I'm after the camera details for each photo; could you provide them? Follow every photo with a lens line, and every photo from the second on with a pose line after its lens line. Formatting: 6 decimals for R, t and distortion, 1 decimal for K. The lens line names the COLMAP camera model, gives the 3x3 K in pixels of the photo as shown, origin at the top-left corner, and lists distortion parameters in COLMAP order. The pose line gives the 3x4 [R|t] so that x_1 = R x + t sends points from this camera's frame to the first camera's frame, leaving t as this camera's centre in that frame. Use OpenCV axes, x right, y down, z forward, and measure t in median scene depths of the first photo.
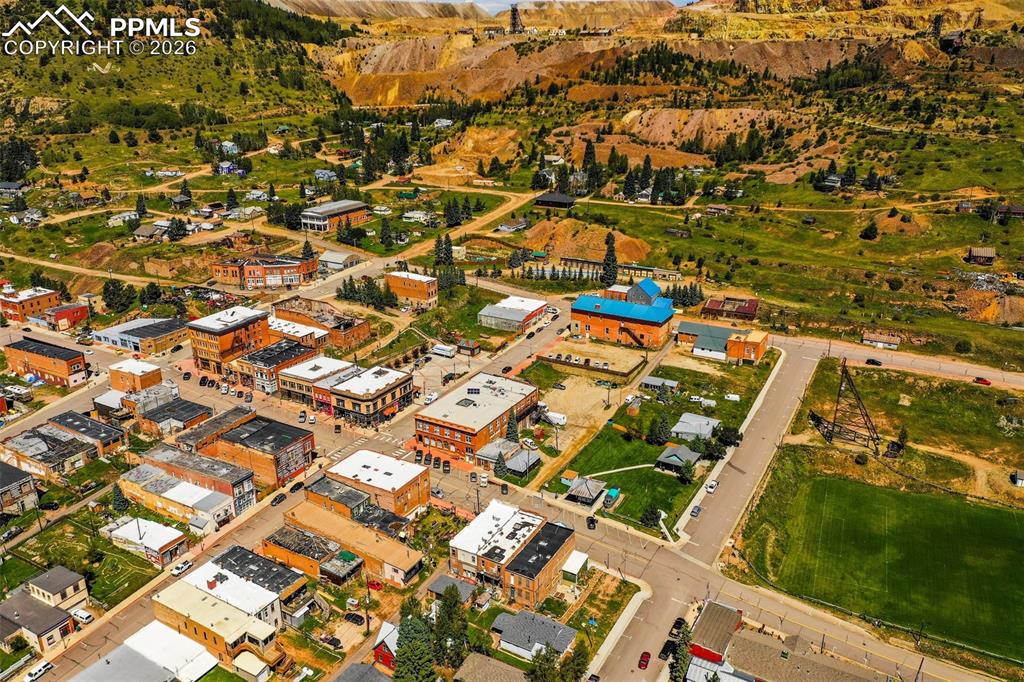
lens RADIAL K [[797.5, 0, 512.0], [0, 797.5, 341.0], [0, 0, 1]] dist [-0.003450, 0.001047]
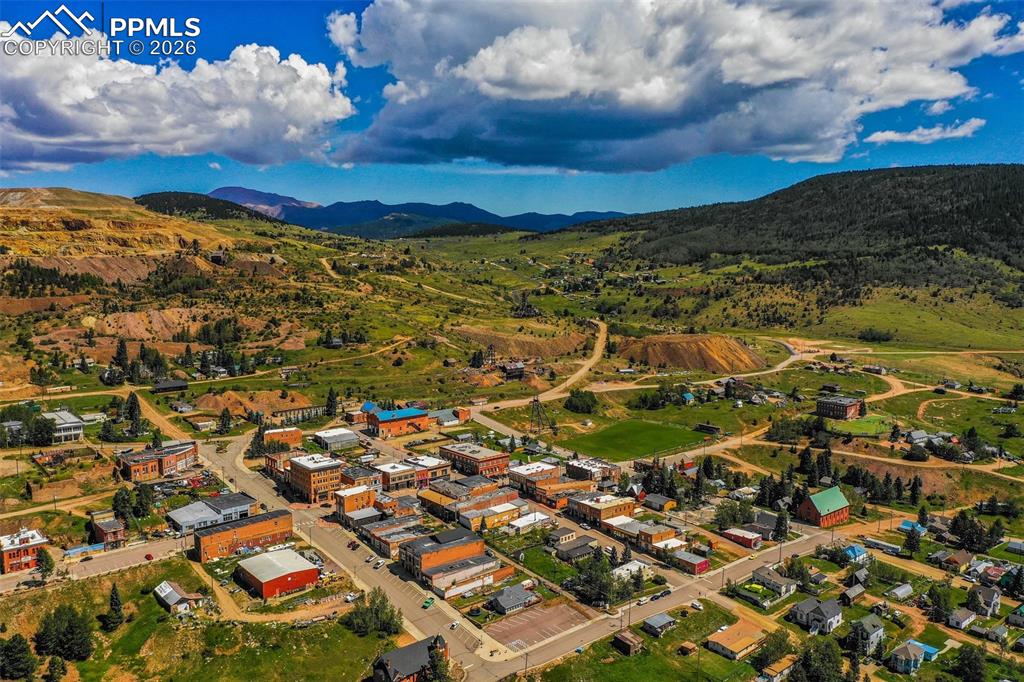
lens RADIAL K [[797.5, 0, 512.0], [0, 797.5, 341.0], [0, 0, 1]] dist [-0.003450, 0.001047]
pose [[0.342761, -0.101048, 0.933972, -1.218092], [0.326658, 0.944978, -0.017643, -0.072949], [-0.880801, 0.311137, 0.356909, 0.143807]]
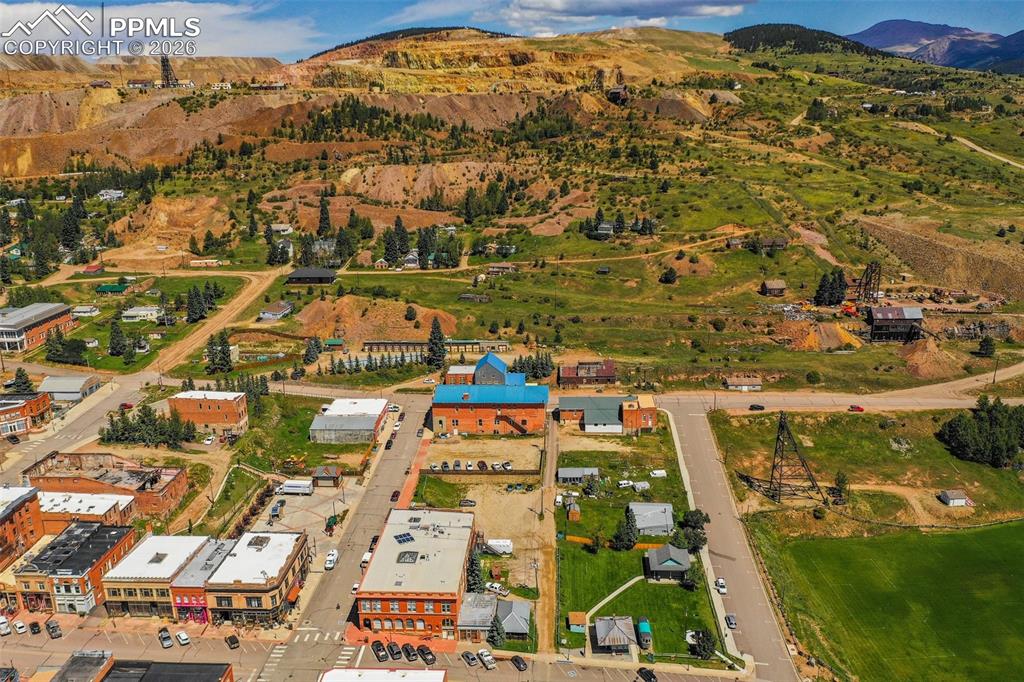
lens RADIAL K [[822.5, 0, 520.0], [0, 822.5, 345.0], [0, 0, 1]] dist [-0.004836, -0.000666]
pose [[0.888652, -0.135789, 0.438018, -0.197807], [0.165972, 0.985638, -0.031170, -0.055133], [-0.427495, 0.100398, 0.898426, 0.176465]]
